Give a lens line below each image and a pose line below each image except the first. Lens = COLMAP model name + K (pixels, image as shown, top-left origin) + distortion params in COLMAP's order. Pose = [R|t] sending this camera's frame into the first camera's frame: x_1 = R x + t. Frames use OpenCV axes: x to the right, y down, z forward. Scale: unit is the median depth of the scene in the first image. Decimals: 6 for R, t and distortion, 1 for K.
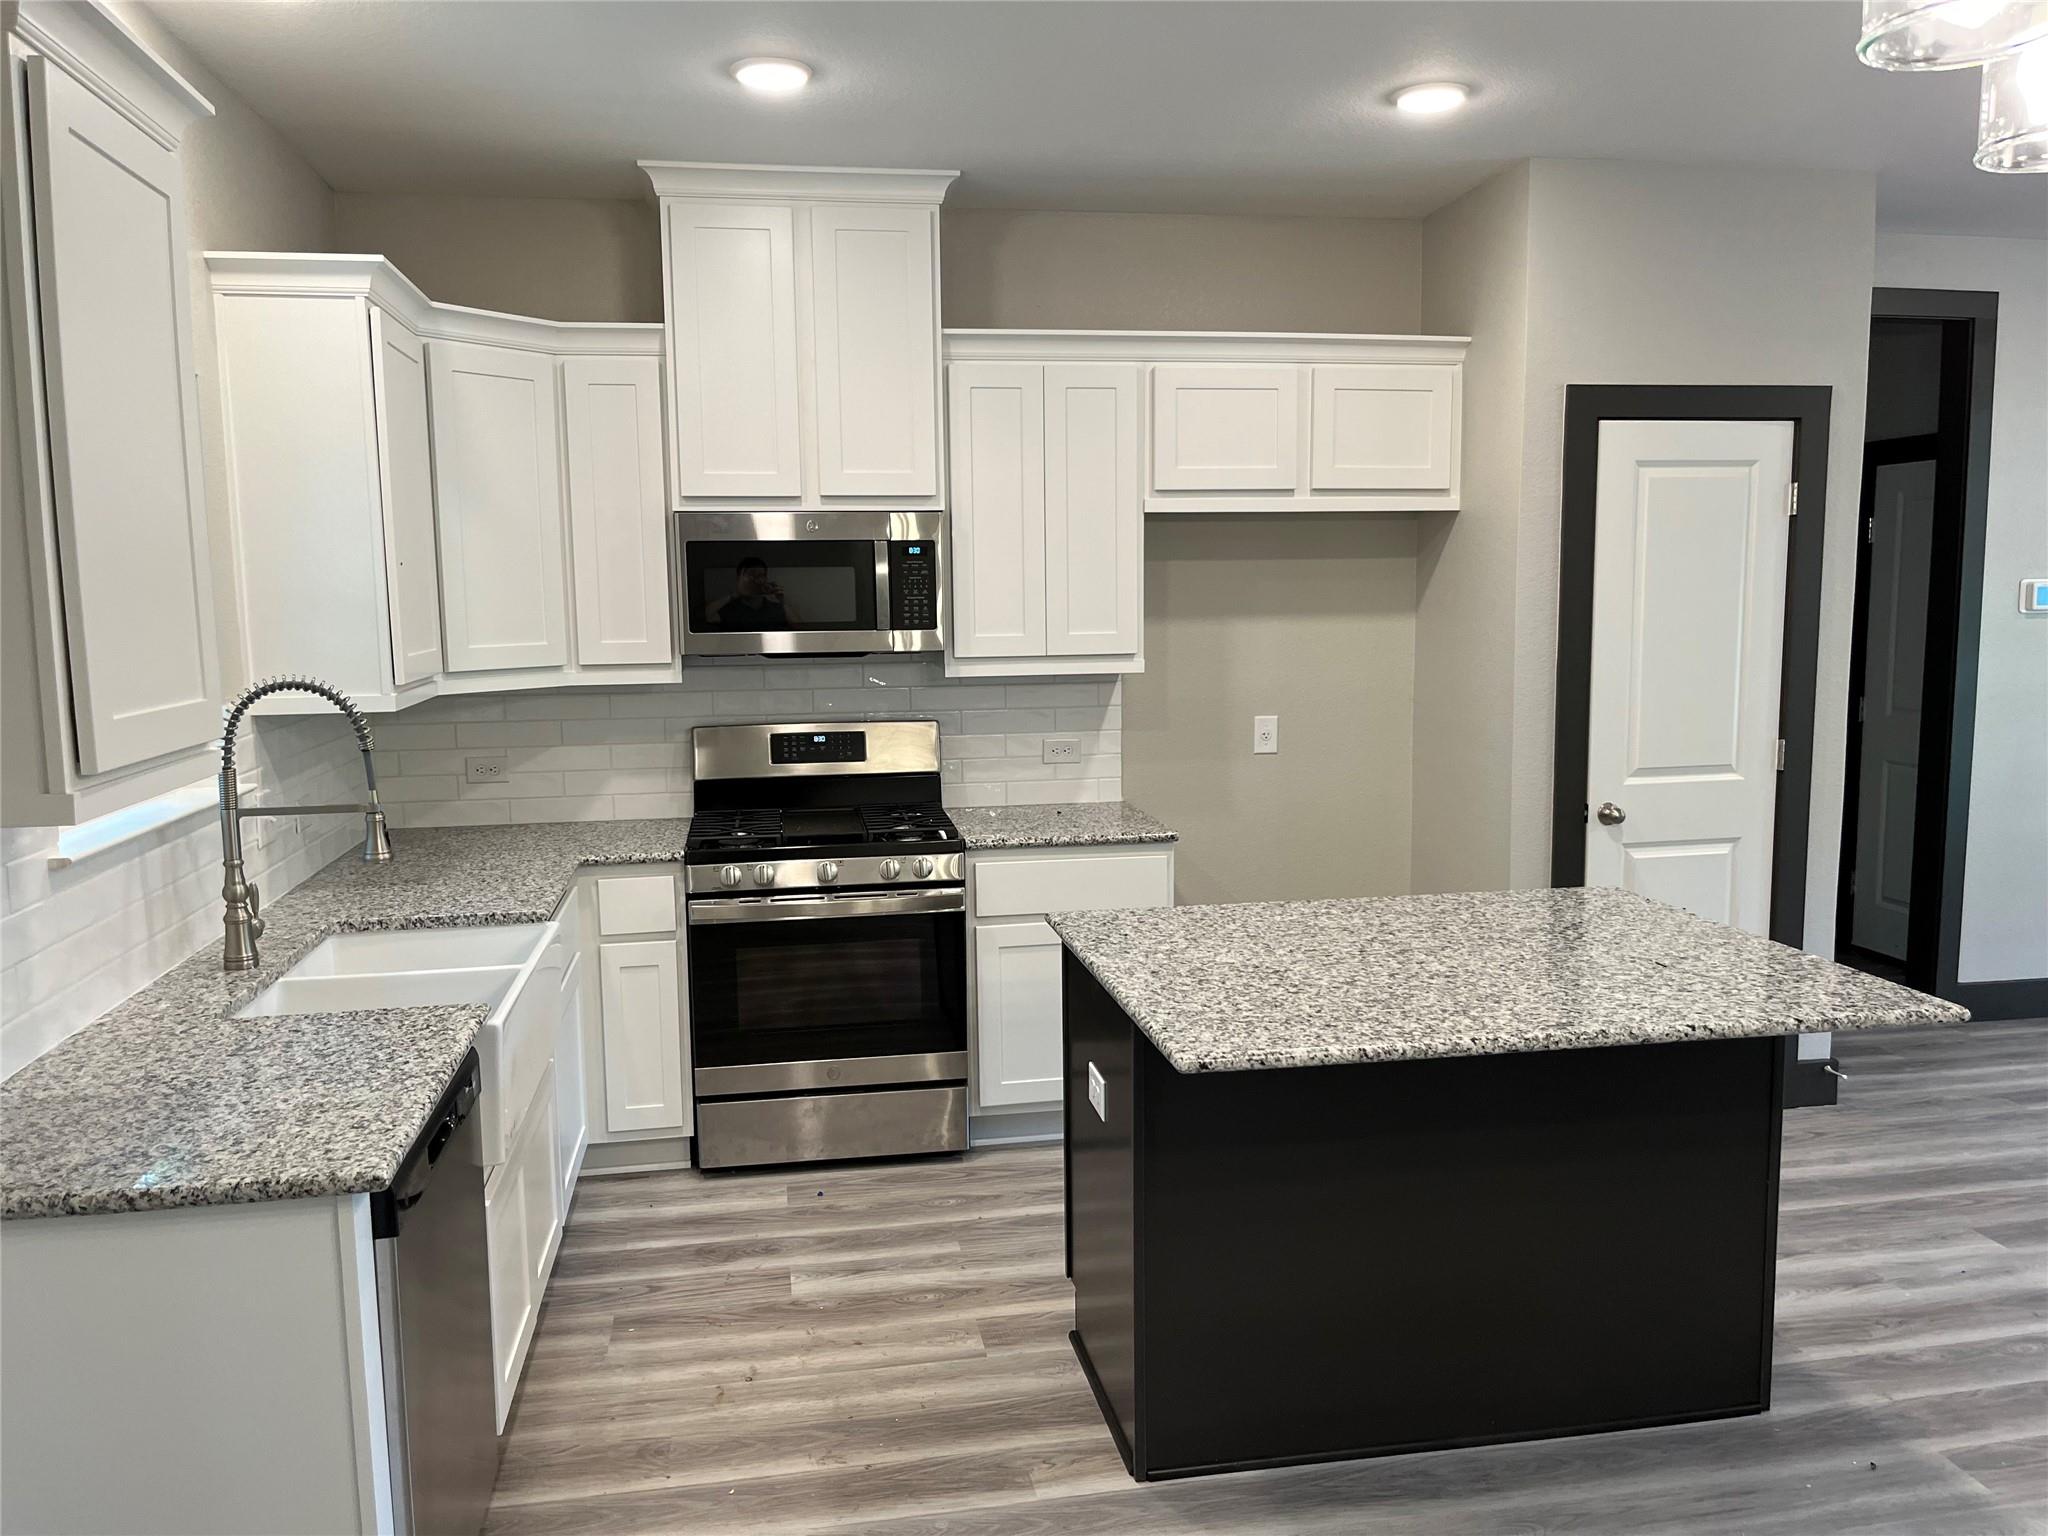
lens RADIAL K [[1556.6, 0, 1022.3], [0, 1556.6, 774.1], [0, 0, 1]] dist [0.084701, -0.120804]
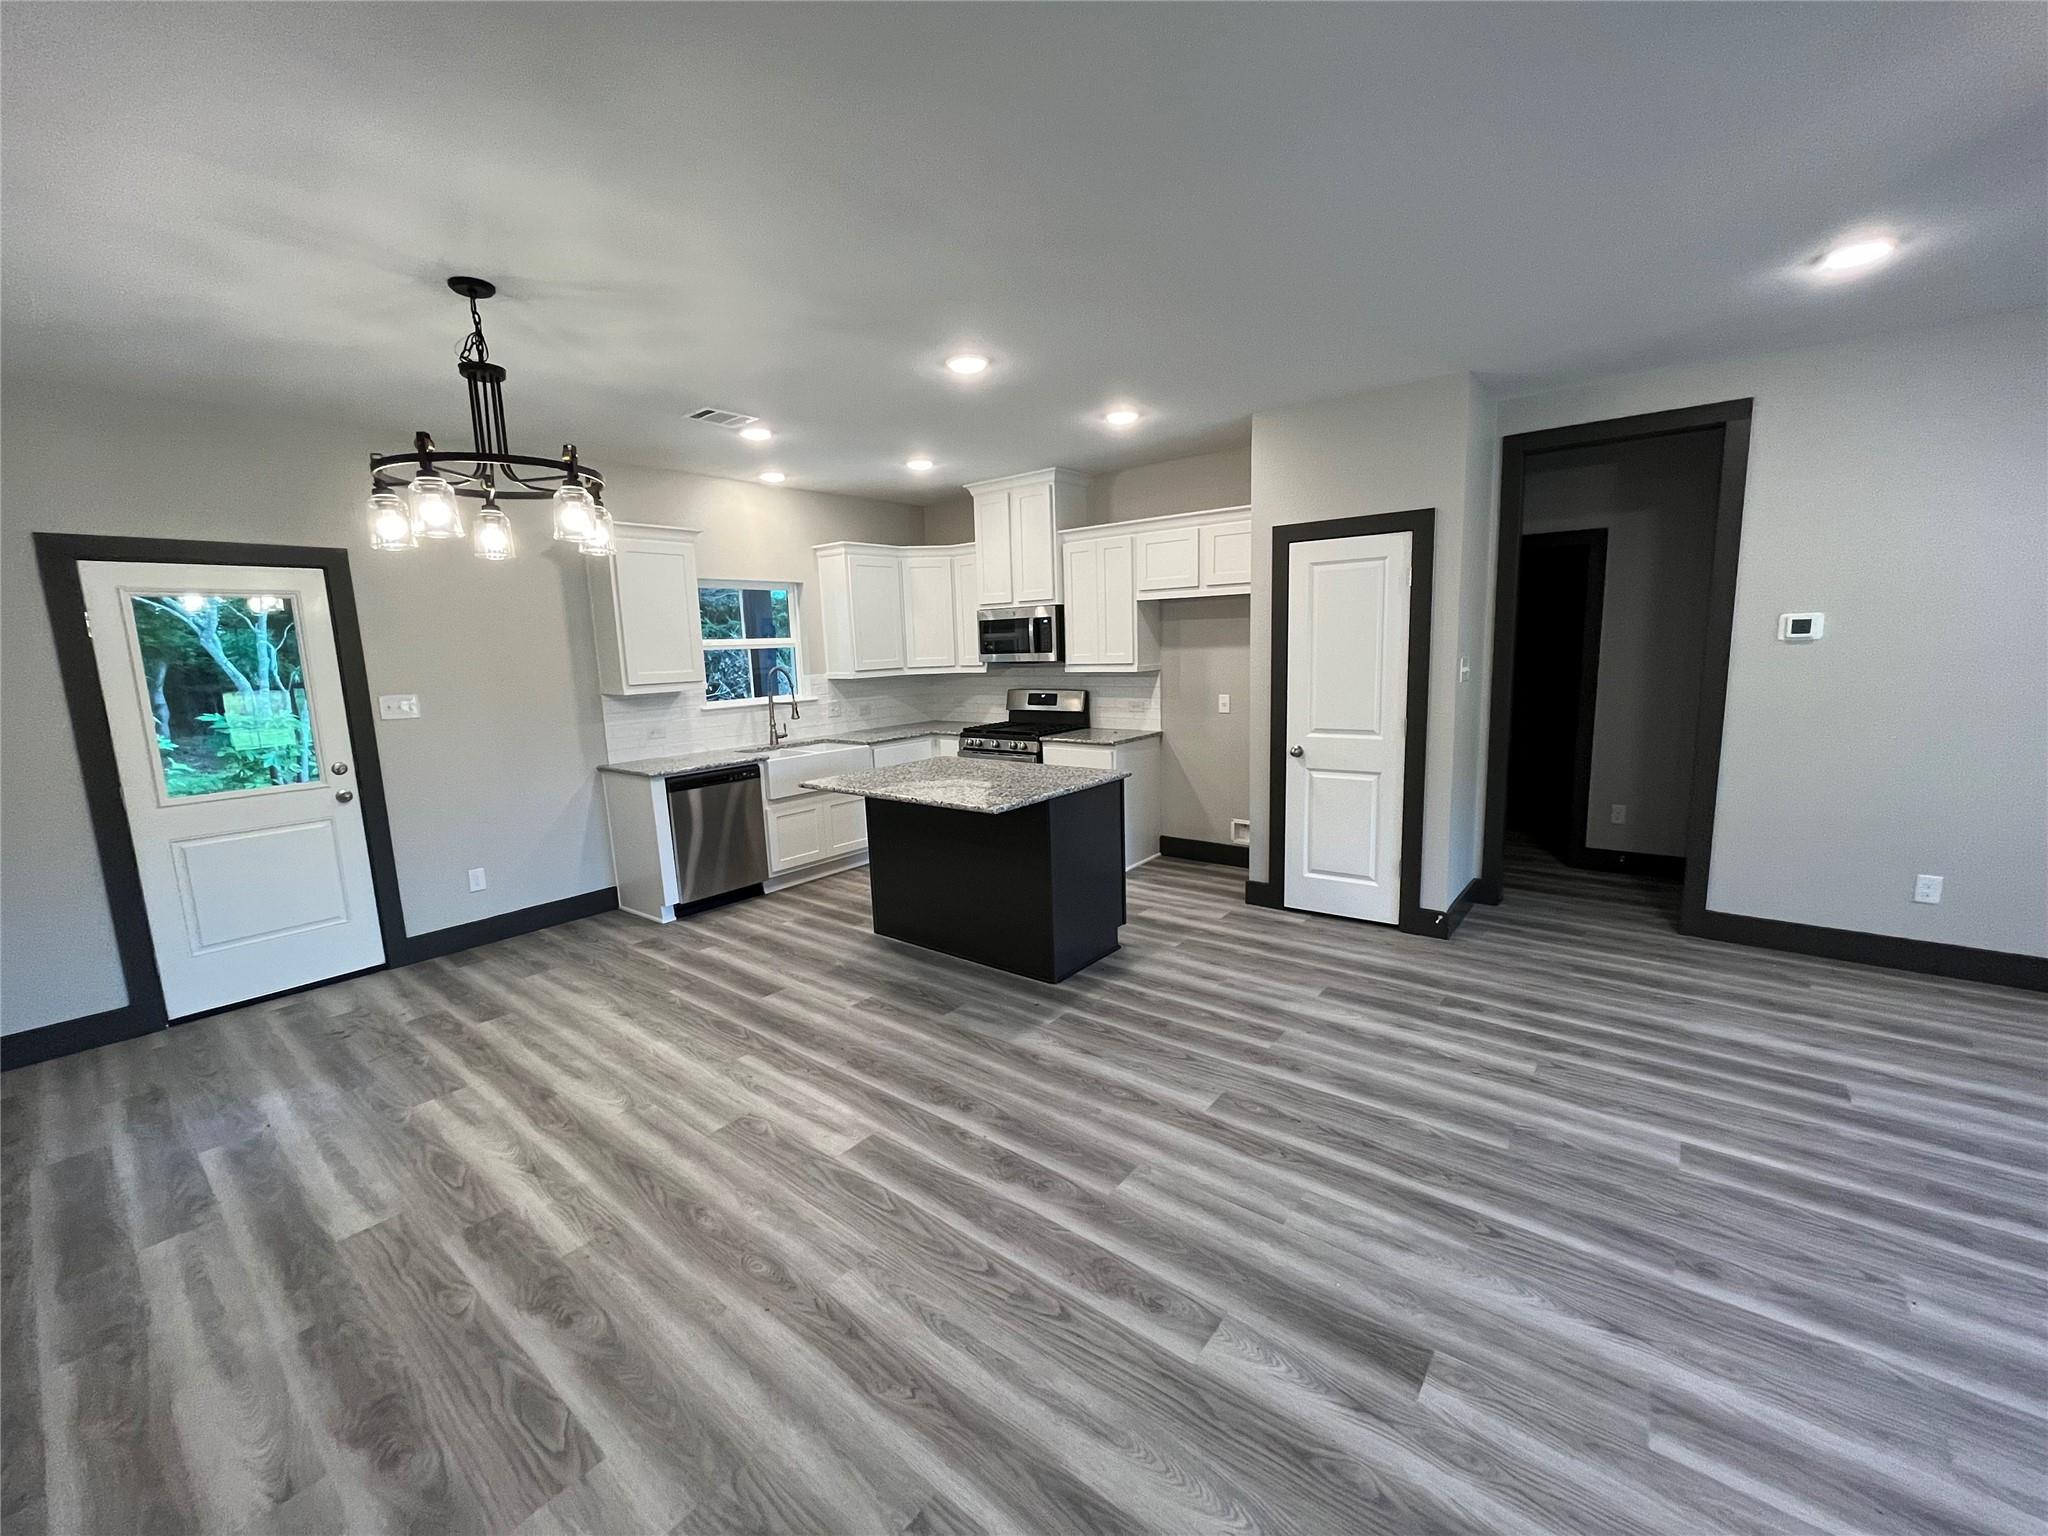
lens RADIAL K [[820.4, 0, 1026.5], [0, 820.4, 766.9], [0, 0, 1]] dist [-0.006316, 0.000193]
pose [[0.660811, 0.103509, -0.743381, 0.901461], [-0.065260, 0.994618, 0.080481, -0.014382], [0.747710, -0.004670, 0.664009, 0.099378]]
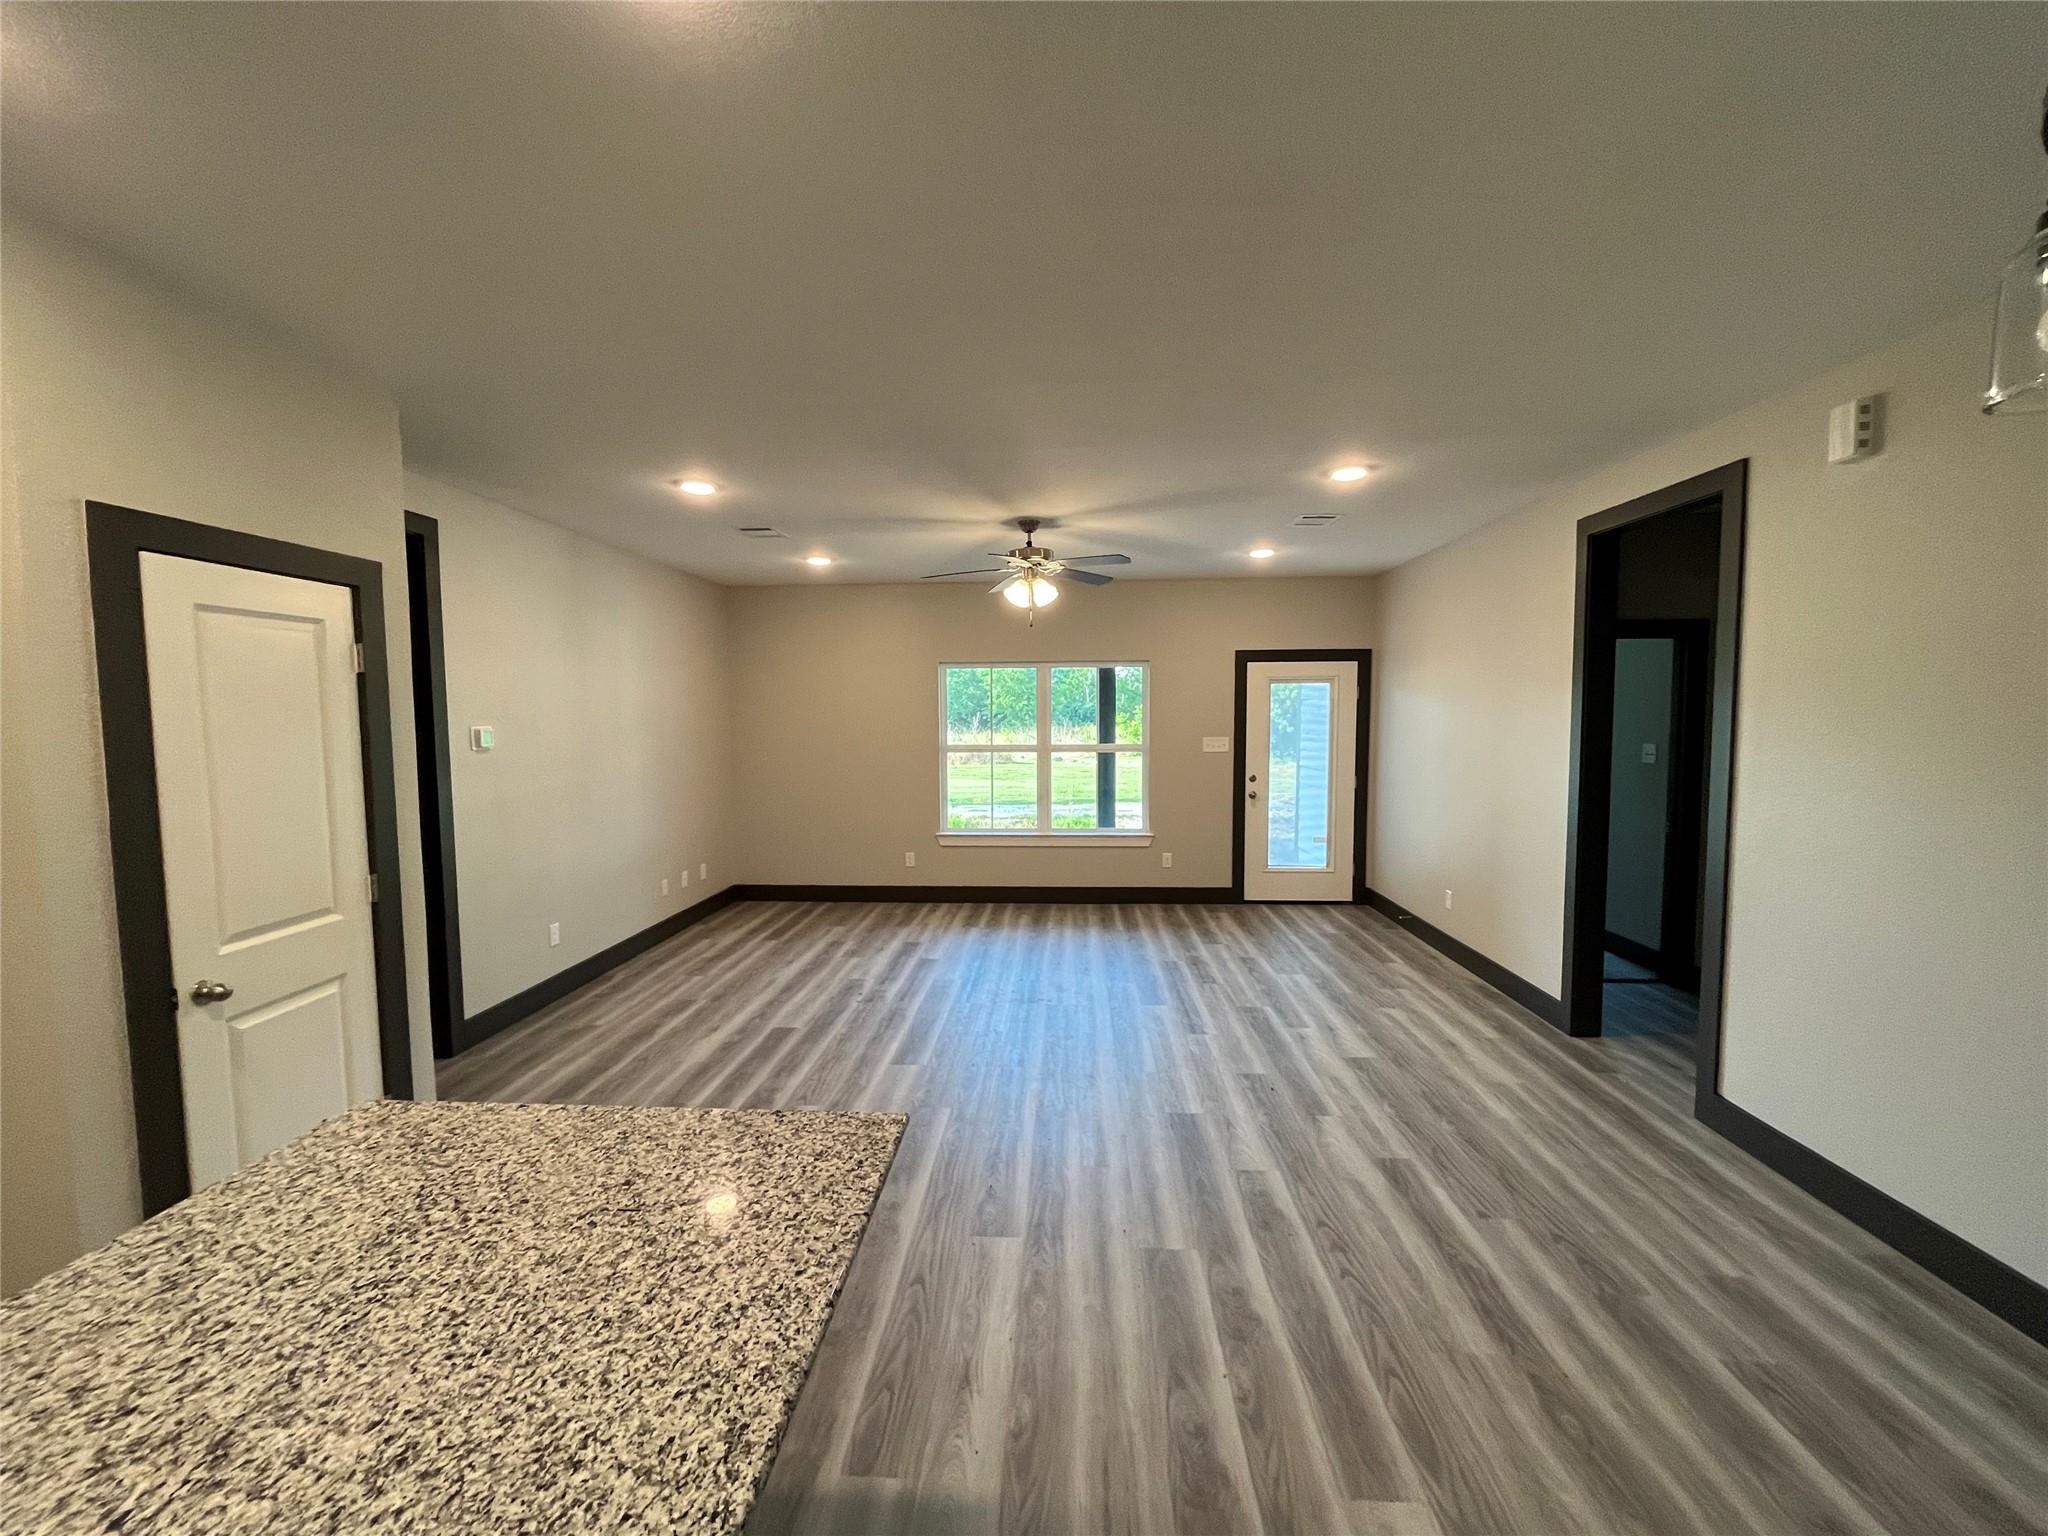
lens RADIAL K [[820.4, 0, 1026.5], [0, 820.4, 766.9], [0, 0, 1]] dist [-0.006316, 0.000193]
pose [[0.226714, -0.055971, 0.972352, 0.034540], [0.122267, 0.992085, 0.028599, -0.058801], [-0.966256, 0.112403, 0.231763, 0.428233]]
